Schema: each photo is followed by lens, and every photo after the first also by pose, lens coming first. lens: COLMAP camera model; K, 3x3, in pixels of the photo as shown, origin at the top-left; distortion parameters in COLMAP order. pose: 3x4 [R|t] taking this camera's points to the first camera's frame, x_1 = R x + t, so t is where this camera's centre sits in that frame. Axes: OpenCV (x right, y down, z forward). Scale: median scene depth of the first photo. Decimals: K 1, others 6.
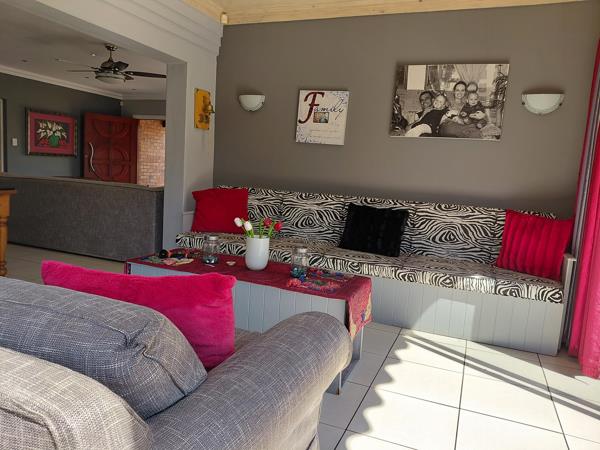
lens RADIAL K [[450.5, 0, 301.5], [0, 450.5, 224.8], [0, 0, 1]] dist [0.012739, -0.025591]
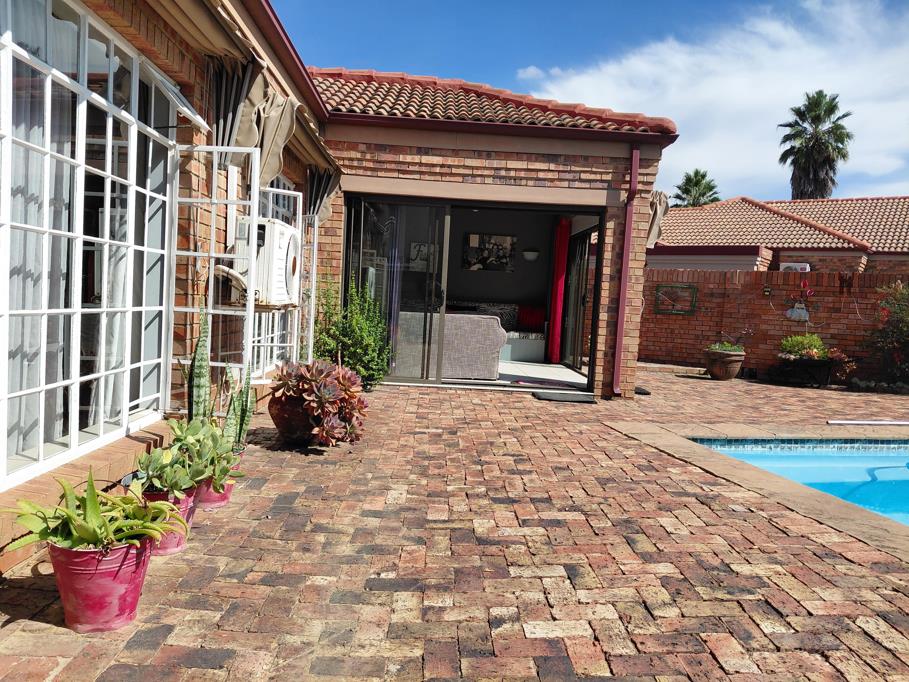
lens RADIAL K [[682.6, 0, 454.3], [0, 682.6, 342.1], [0, 0, 1]] dist [0.012739, -0.025591]
pose [[0.917263, -0.032366, 0.396966, -1.060699], [0.049859, 0.998183, -0.033823, 0.222725], [-0.395150, 0.050817, 0.917210, -1.744235]]
